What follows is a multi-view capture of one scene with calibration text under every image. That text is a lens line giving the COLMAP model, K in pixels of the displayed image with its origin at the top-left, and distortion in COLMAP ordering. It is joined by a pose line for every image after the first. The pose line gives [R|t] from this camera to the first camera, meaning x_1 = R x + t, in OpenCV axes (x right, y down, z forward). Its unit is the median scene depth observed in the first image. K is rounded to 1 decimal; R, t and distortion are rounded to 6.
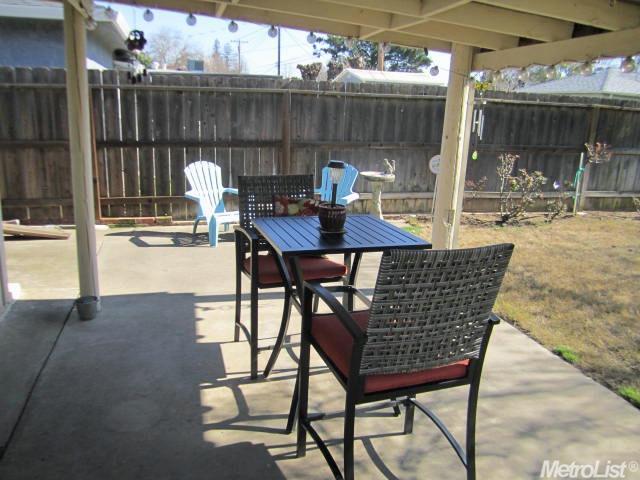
lens RADIAL K [[532.9, 0, 320.7], [0, 532.9, 239.9], [0, 0, 1]] dist [-0.053578, 0.025191]
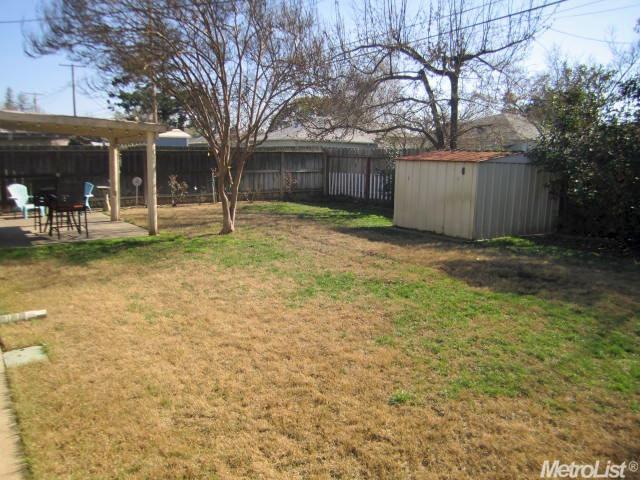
lens RADIAL K [[532.9, 0, 319.1], [0, 532.9, 240.3], [0, 0, 1]] dist [-0.053578, 0.025191]
pose [[0.943834, -0.081265, 0.320270, 0.207454], [0.106051, 0.992506, -0.060696, 0.295821], [-0.312938, 0.091252, 0.945380, -1.206598]]
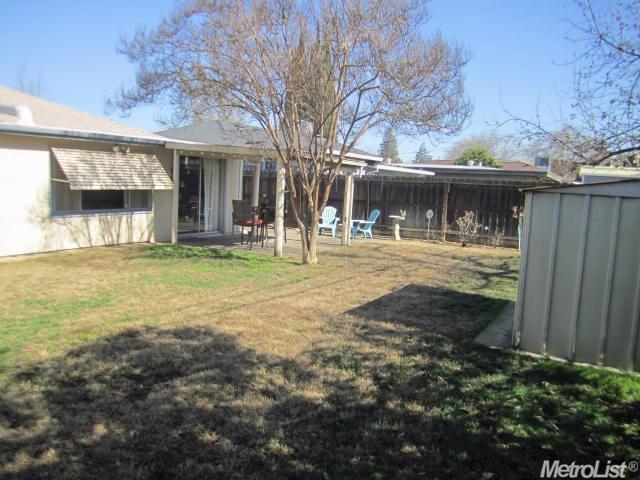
lens RADIAL K [[532.9, 0, 320.2], [0, 532.9, 240.5], [0, 0, 1]] dist [-0.053578, 0.025191]
pose [[0.687155, 0.074181, -0.722713, 1.399382], [-0.192015, 0.977944, -0.082190, 0.204611], [0.700676, 0.195249, 0.686244, -0.684653]]
